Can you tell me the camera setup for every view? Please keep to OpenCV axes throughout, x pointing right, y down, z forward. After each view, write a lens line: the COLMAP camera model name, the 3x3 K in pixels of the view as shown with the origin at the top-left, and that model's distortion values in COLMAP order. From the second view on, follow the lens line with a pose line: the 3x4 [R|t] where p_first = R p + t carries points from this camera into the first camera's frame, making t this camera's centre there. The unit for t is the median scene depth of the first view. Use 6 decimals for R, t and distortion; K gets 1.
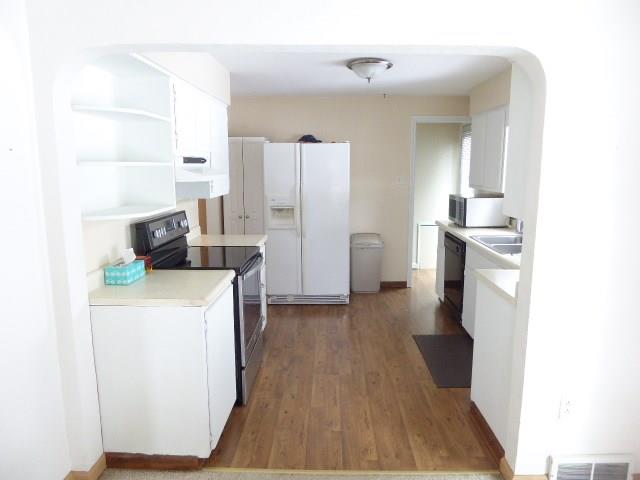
lens RADIAL K [[456.6, 0, 320.6], [0, 456.6, 240.0], [0, 0, 1]] dist [-0.010145, -0.003457]
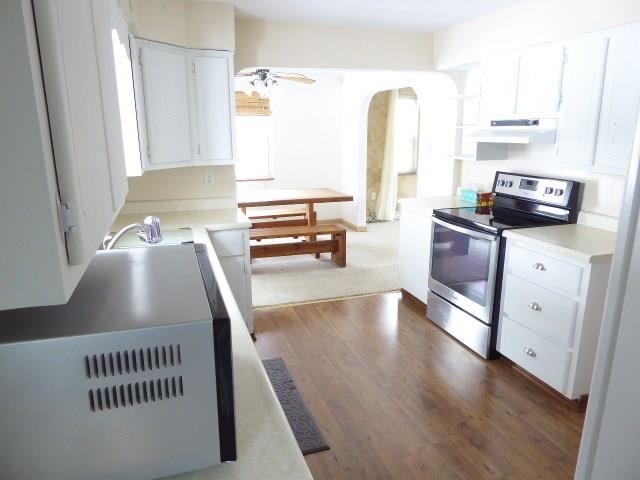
lens RADIAL K [[456.6, 0, 319.7], [0, 456.6, 240.3], [0, 0, 1]] dist [-0.010145, -0.003457]
pose [[-0.943377, 0.082411, -0.321321, 0.609043], [-0.048223, 0.924288, 0.378637, -0.371677], [0.328197, 0.372693, -0.867979, 2.292838]]
